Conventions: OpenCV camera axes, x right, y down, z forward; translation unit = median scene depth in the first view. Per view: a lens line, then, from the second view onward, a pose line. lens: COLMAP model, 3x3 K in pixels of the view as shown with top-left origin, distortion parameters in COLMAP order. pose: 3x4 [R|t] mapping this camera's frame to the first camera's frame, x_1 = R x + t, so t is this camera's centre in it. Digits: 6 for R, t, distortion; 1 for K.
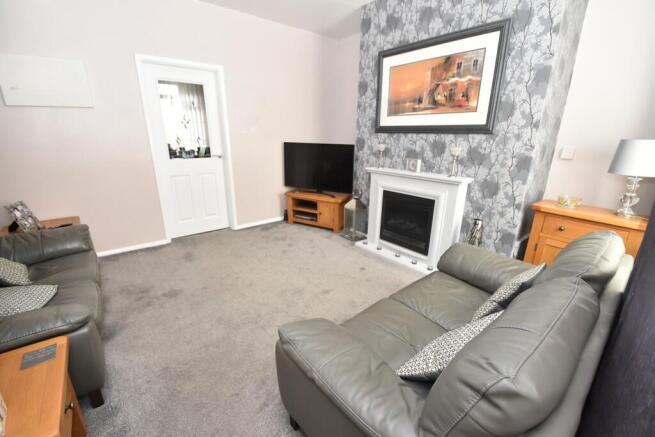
lens RADIAL K [[285.2, 0, 325.3], [0, 285.2, 219.1], [0, 0, 1]] dist [-0.002327, -0.003334]
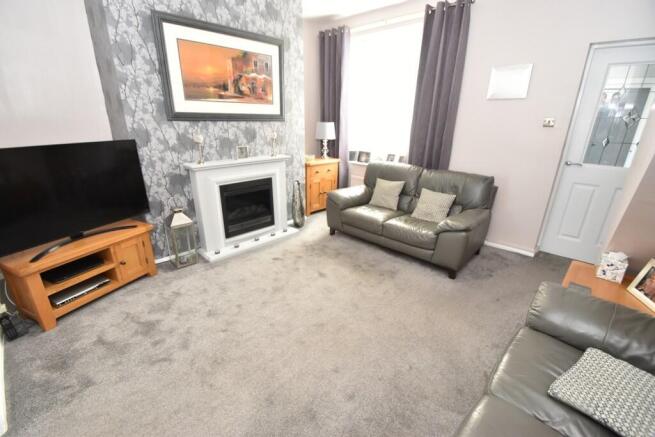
lens RADIAL K [[285.2, 0, 323.3], [0, 285.2, 221.8], [0, 0, 1]] dist [-0.002327, -0.003334]
pose [[-0.108358, -0.344257, 0.932601, -0.790737], [0.279738, 0.889658, 0.360908, -0.261158], [-0.953942, 0.299991, -0.000100, 0.808027]]
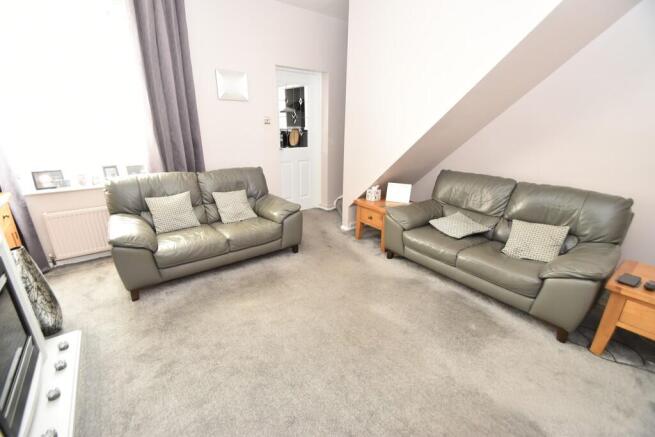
lens RADIAL K [[285.2, 0, 326.9], [0, 285.2, 221.3], [0, 0, 1]] dist [-0.002327, -0.003334]
pose [[-0.998853, -0.037498, 0.029766, -0.206550], [-0.012843, 0.808815, 0.587923, -0.394383], [-0.046121, 0.586866, -0.808369, 1.267774]]
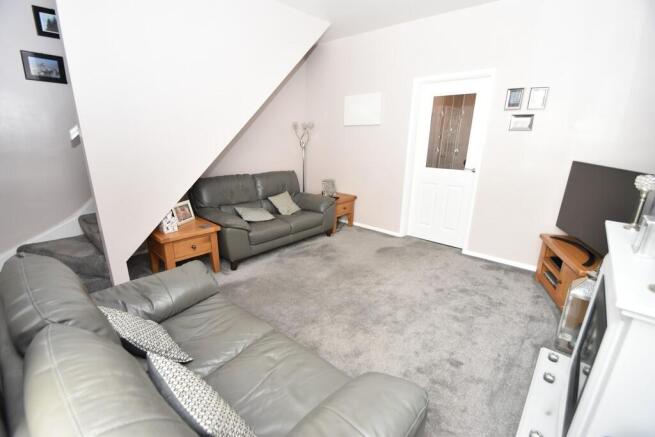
lens RADIAL K [[285.2, 0, 327.1], [0, 285.2, 217.3], [0, 0, 1]] dist [-0.002327, -0.003334]
pose [[0.170994, 0.258789, -0.950678, 0.577311], [-0.305922, 0.931145, 0.198447, -0.154613], [0.936575, 0.256900, 0.238390, 0.509154]]
